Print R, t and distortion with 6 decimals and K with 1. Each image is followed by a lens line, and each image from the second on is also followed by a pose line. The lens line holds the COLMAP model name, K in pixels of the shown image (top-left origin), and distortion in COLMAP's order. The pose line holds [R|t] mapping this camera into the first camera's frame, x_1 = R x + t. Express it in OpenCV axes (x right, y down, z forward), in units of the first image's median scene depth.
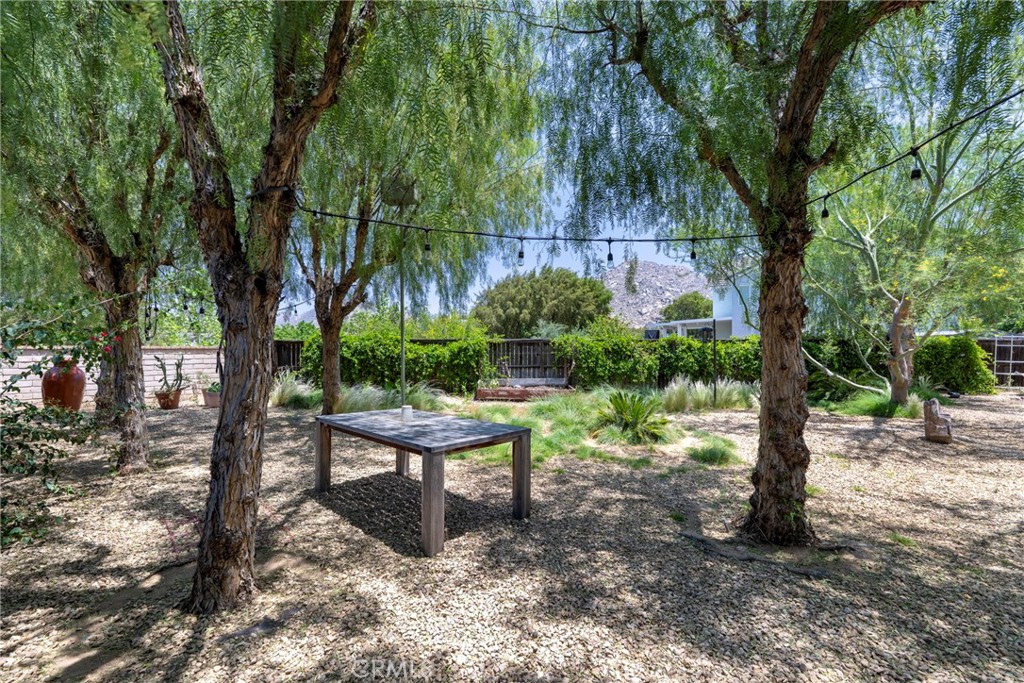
lens RADIAL K [[418.7, 0, 521.6], [0, 418.7, 346.6], [0, 0, 1]] dist [0.003455, 0.000174]
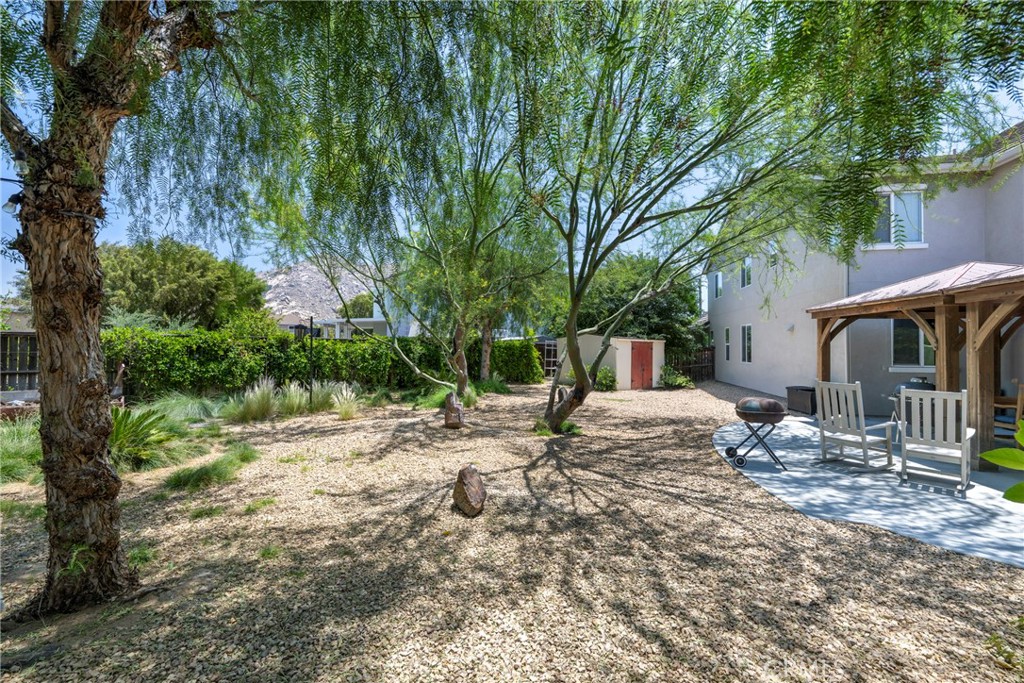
lens RADIAL K [[418.7, 0, 527.3], [0, 418.7, 341.7], [0, 0, 1]] dist [0.003455, 0.000174]
pose [[0.768430, 0.020321, 0.639611, 0.202000], [-0.012060, 0.999778, -0.017275, 0.001429], [-0.639820, 0.005560, 0.768504, -0.020794]]
